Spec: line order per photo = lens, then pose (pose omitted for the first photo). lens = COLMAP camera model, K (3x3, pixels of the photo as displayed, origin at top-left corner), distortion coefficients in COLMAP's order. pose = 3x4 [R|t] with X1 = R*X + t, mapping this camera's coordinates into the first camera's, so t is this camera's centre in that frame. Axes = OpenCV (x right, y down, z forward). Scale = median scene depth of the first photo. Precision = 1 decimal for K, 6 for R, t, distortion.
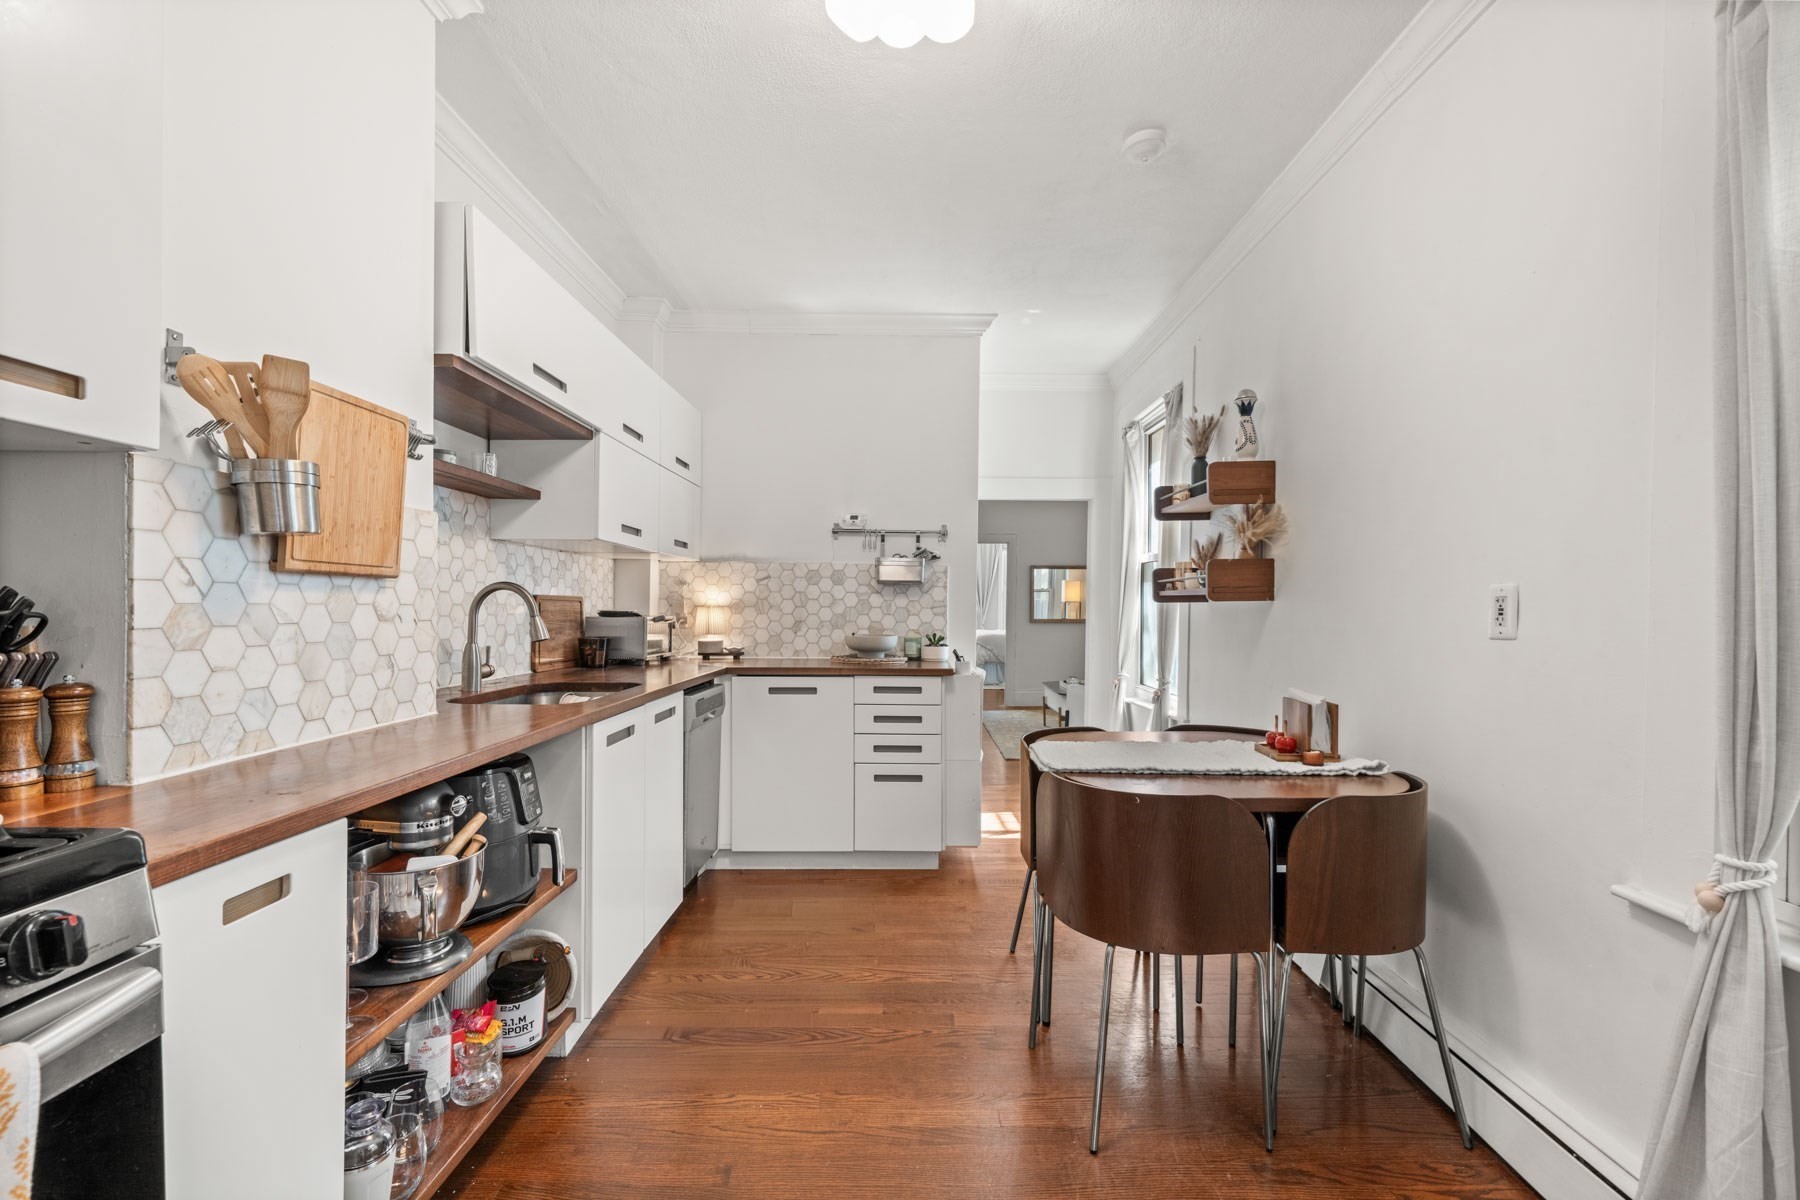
lens RADIAL K [[769.1, 0, 899.4], [0, 769.1, 601.0], [0, 0, 1]] dist [0.001011, -0.000175]
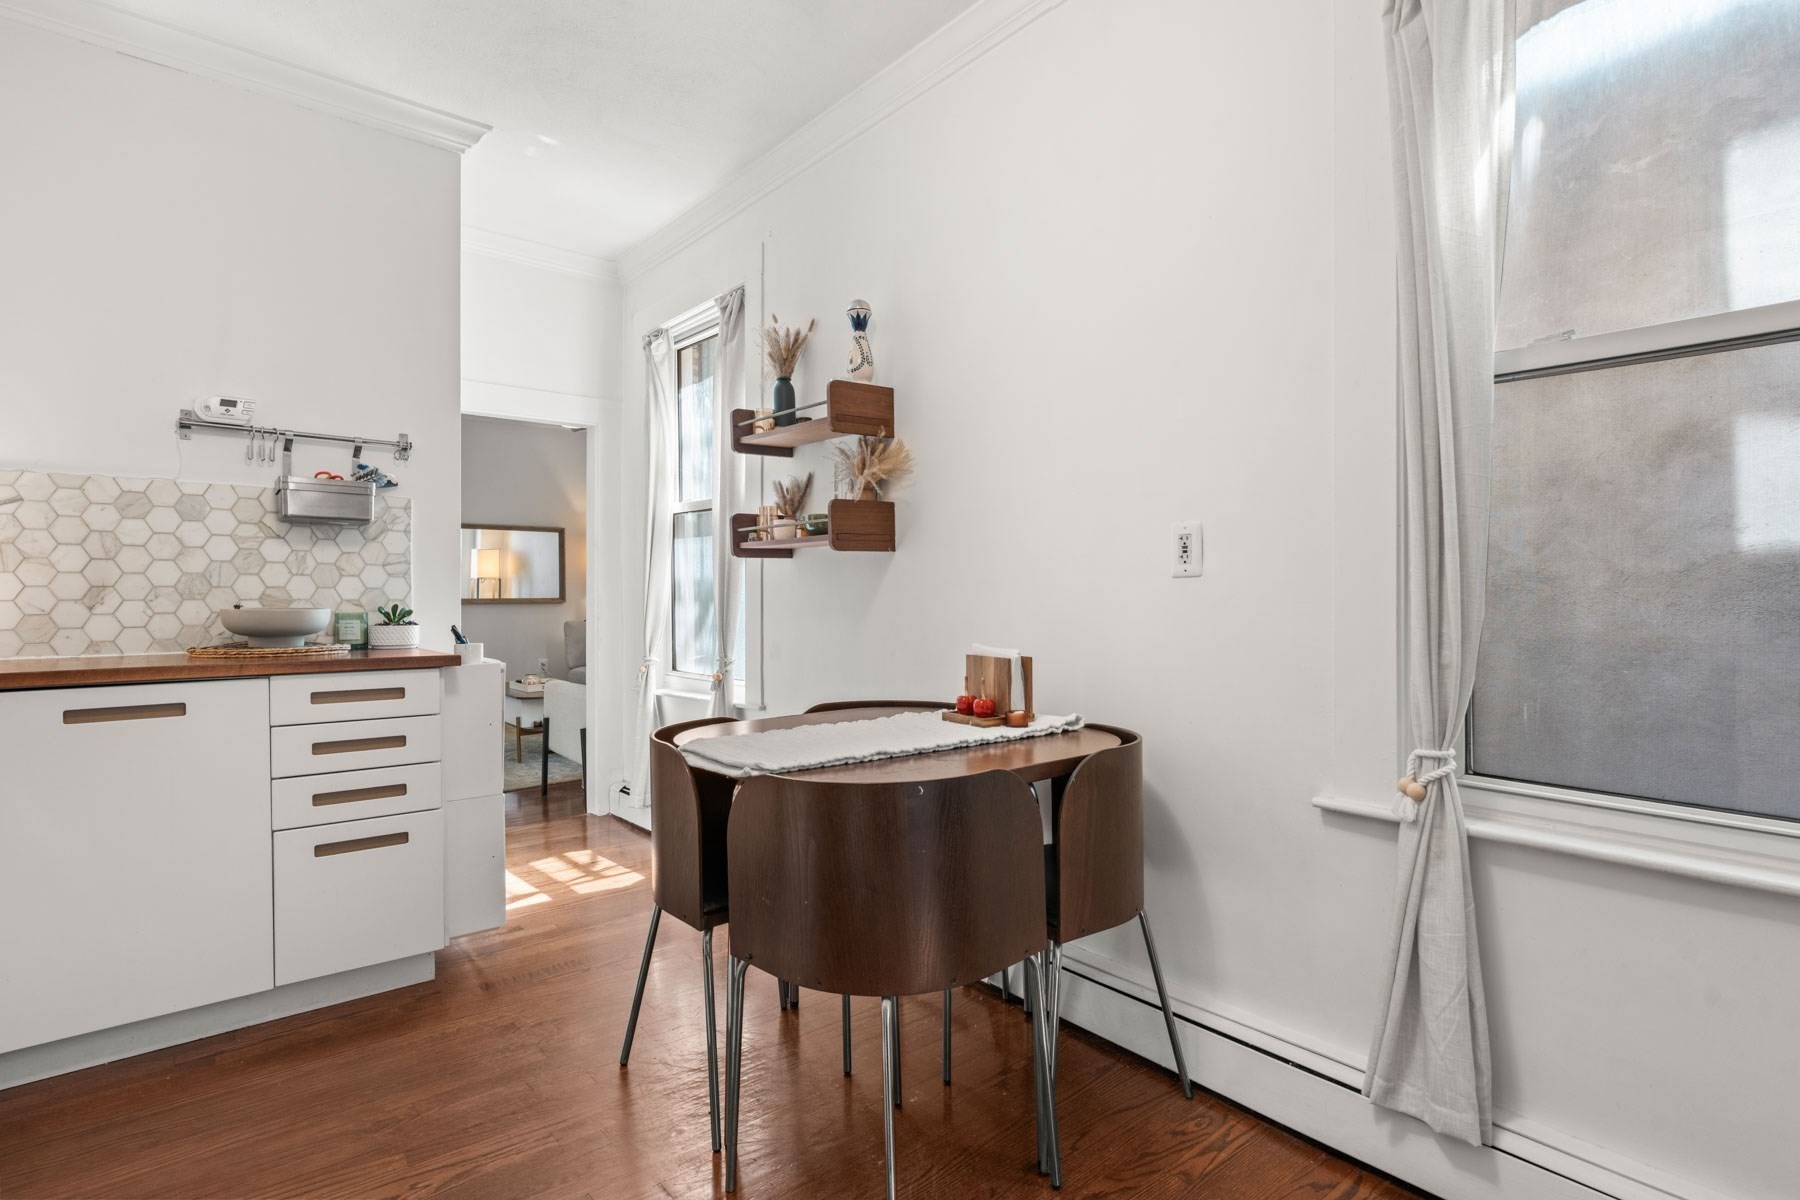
lens RADIAL K [[935.1, 0, 944.4], [0, 935.1, 581.5], [0, 0, 1]] dist [-0.001826, 0.000293]
pose [[0.752063, -0.000730, 0.659091, -0.155655], [0.003447, 0.999990, -0.002826, 0.035840], [-0.659082, 0.004397, 0.752058, 0.181600]]
